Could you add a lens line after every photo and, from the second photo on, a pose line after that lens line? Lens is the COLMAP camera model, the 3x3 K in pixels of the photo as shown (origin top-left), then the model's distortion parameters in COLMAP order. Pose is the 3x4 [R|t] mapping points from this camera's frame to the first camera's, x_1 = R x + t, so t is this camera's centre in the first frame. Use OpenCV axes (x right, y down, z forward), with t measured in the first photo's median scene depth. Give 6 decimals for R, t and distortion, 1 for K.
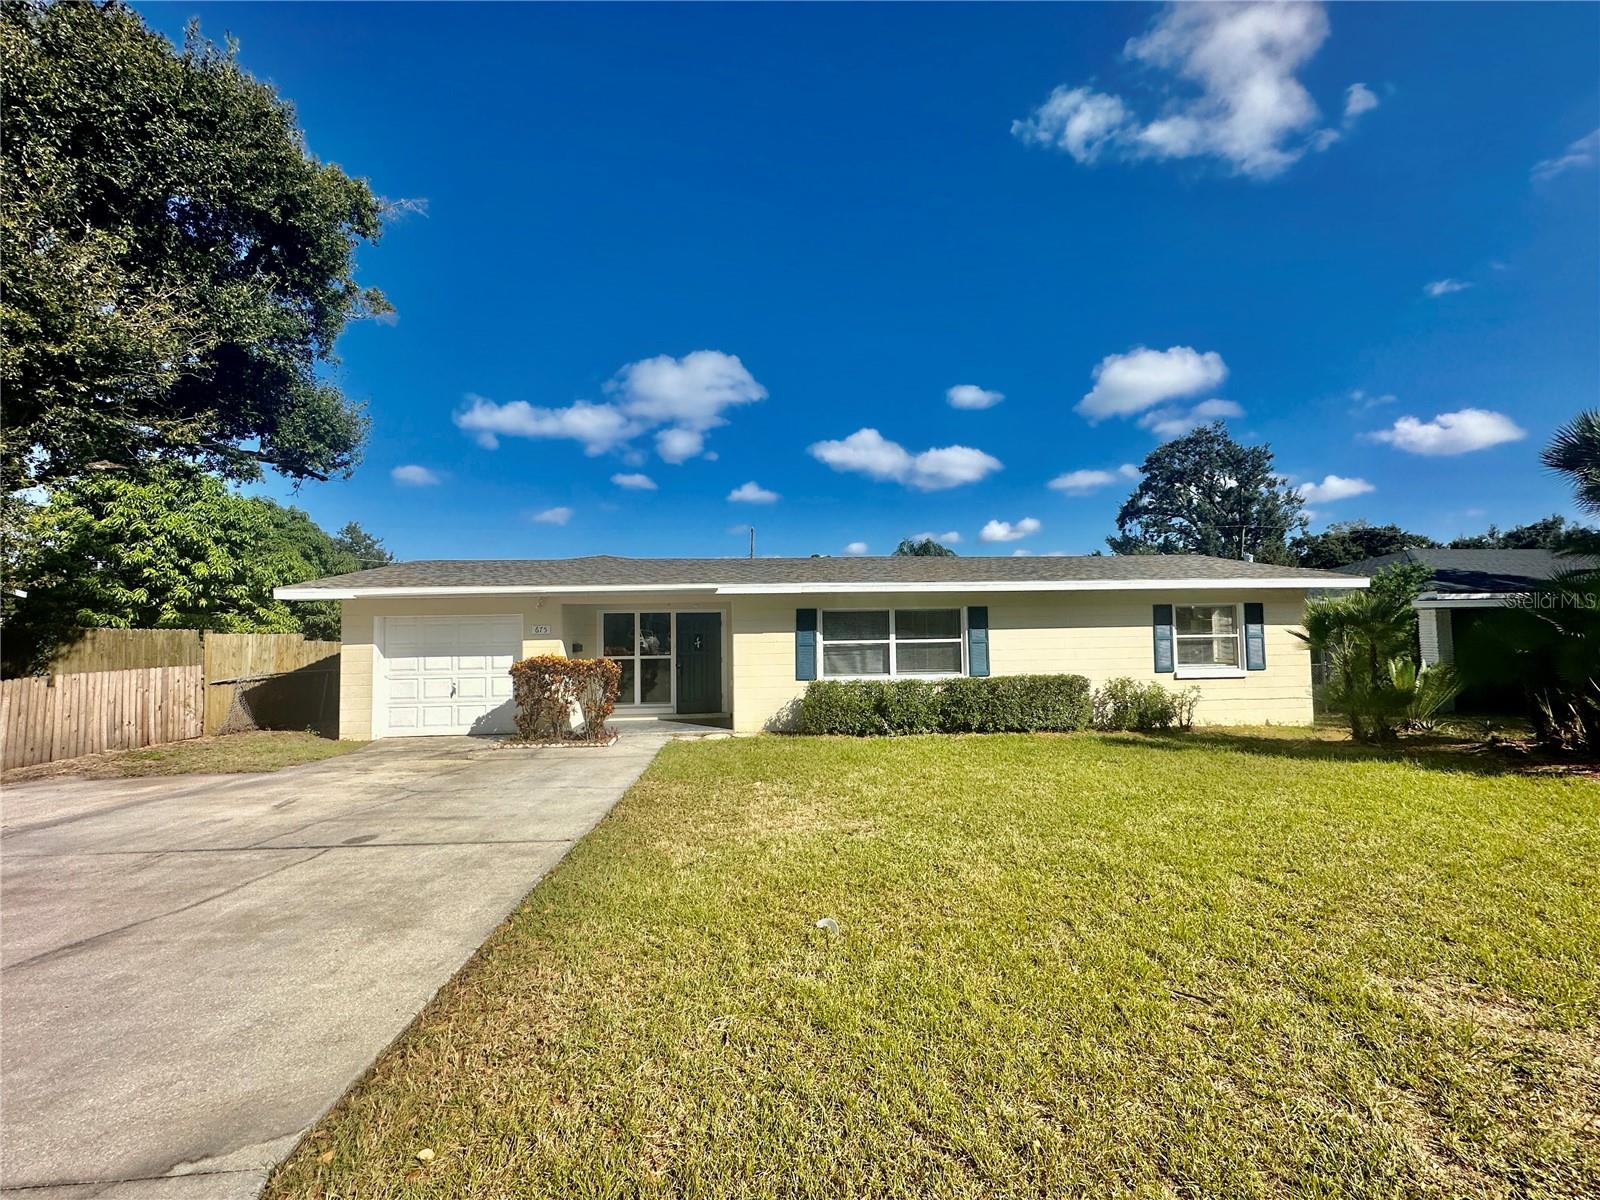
lens RADIAL K [[637.7, 0, 799.0], [0, 637.7, 596.9], [0, 0, 1]] dist [-0.004204, 0.001333]
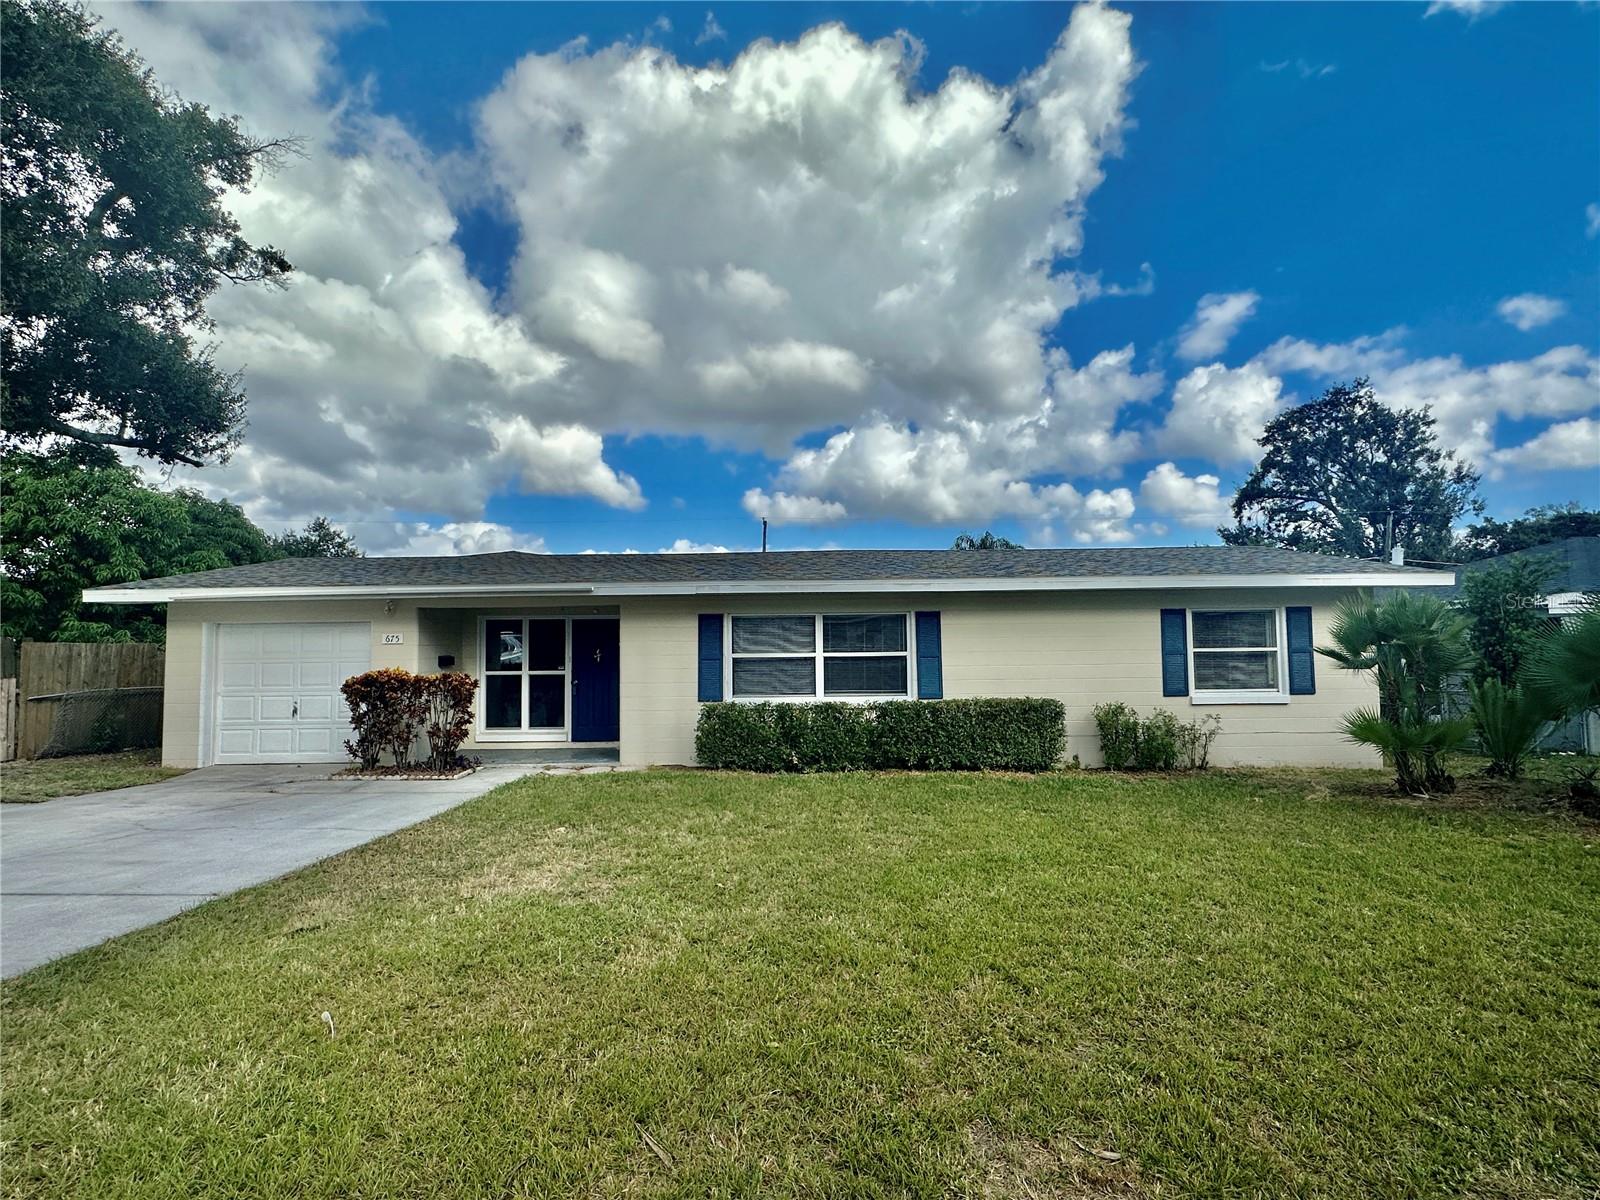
lens RADIAL K [[764.1, 0, 800.4], [0, 764.1, 603.6], [0, 0, 1]] dist [-0.003927, -0.000328]
pose [[0.996893, -0.001170, -0.078760, 0.190297], [0.001173, 0.999999, -0.000006, 0.005342], [0.078760, -0.000086, 0.996894, 0.038748]]
